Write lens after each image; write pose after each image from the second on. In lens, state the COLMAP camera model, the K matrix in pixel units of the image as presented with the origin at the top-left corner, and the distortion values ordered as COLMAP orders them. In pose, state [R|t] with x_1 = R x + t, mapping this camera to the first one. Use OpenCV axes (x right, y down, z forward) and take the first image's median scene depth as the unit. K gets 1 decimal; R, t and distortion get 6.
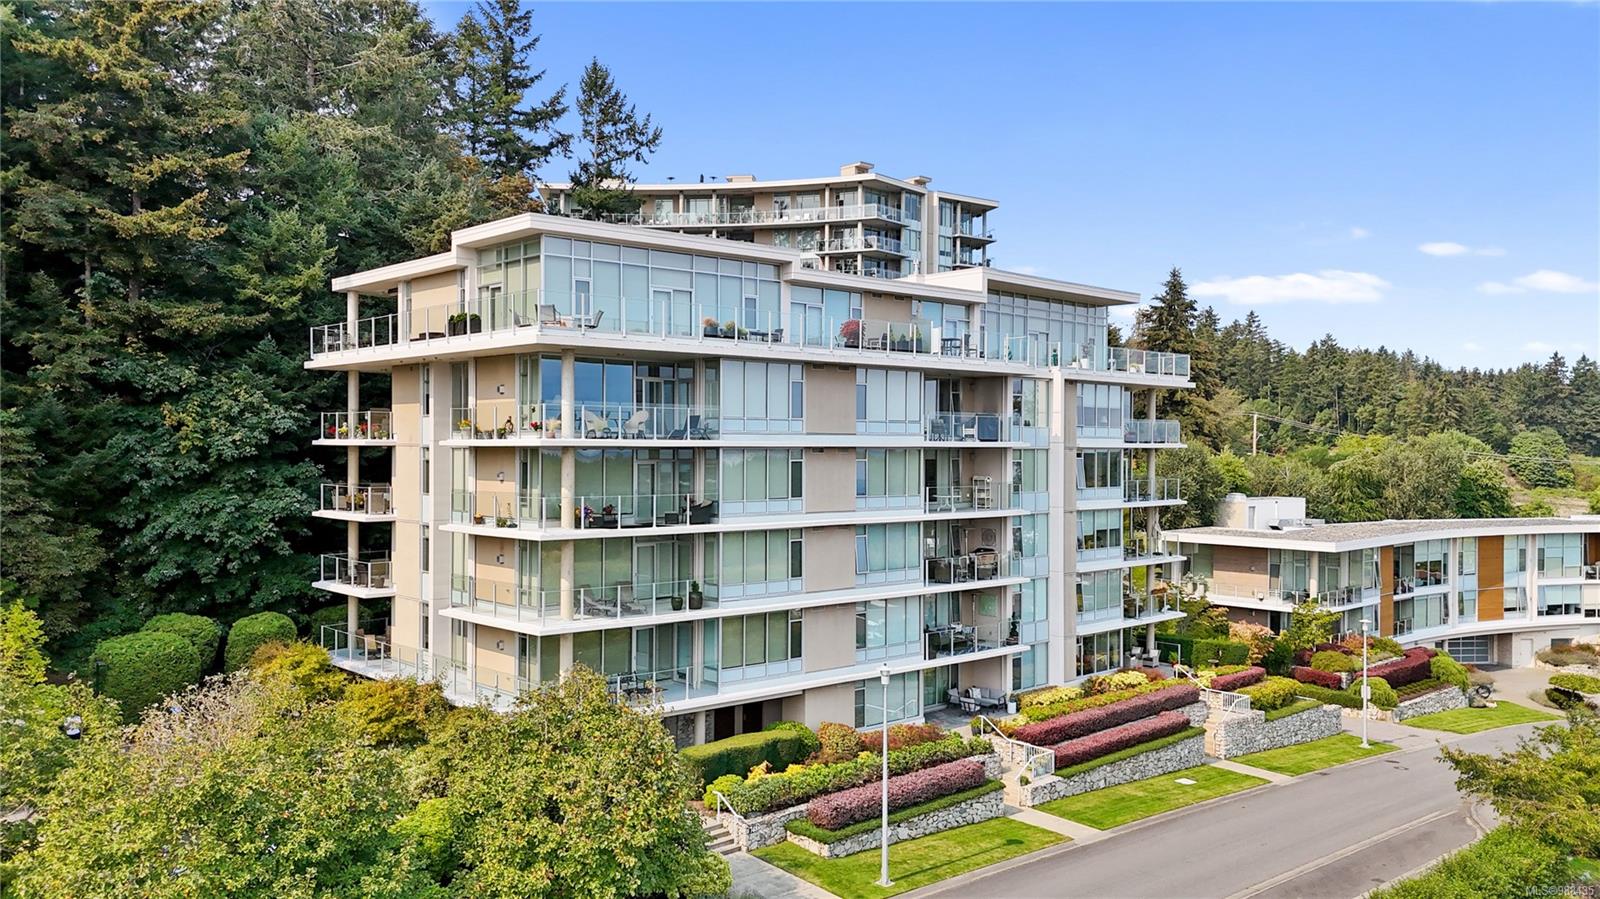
lens RADIAL K [[1162.3, 0, 805.6], [0, 1162.3, 448.0], [0, 0, 1]] dist [0.054246, -0.068114]
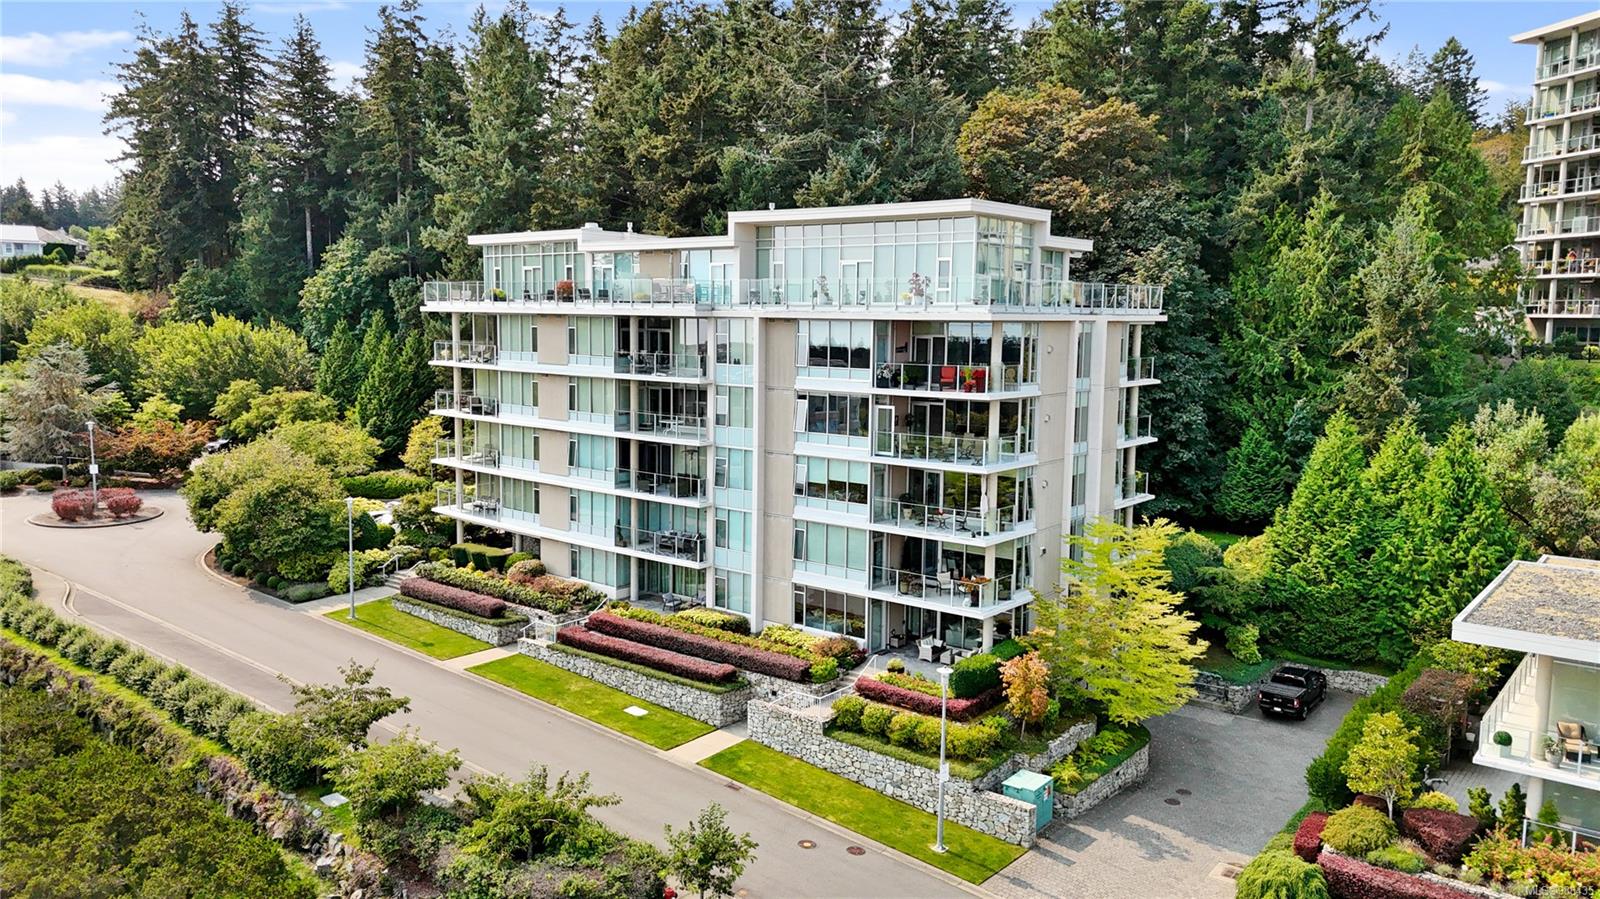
lens RADIAL K [[1162.3, 0, 805.6], [0, 1162.3, 448.0], [0, 0, 1]] dist [0.054246, -0.068114]
pose [[0.161472, 0.108525, -0.980892, 1.416094], [-0.013034, 0.994083, 0.107839, -0.065597], [0.986791, -0.004628, 0.161931, 1.035085]]
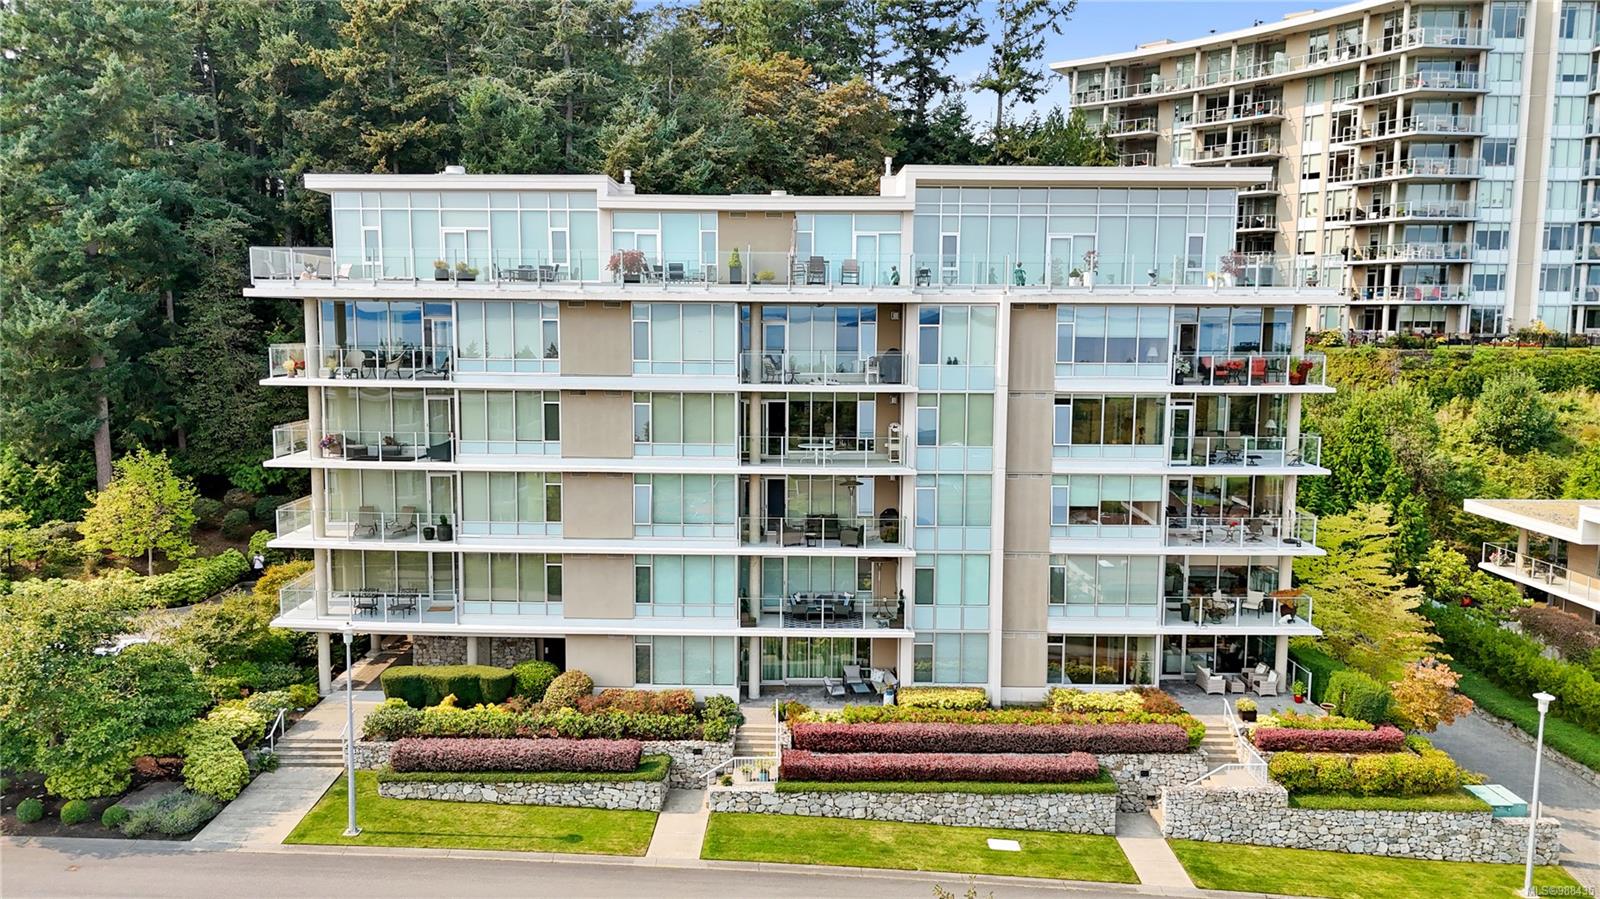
lens RADIAL K [[1162.3, 0, 805.6], [0, 1162.3, 448.0], [0, 0, 1]] dist [0.054246, -0.068114]
pose [[0.741191, 0.077153, -0.666846, 0.754246], [-0.004474, 0.993919, 0.110022, -0.056547], [0.671279, -0.078564, 0.737029, 0.396277]]
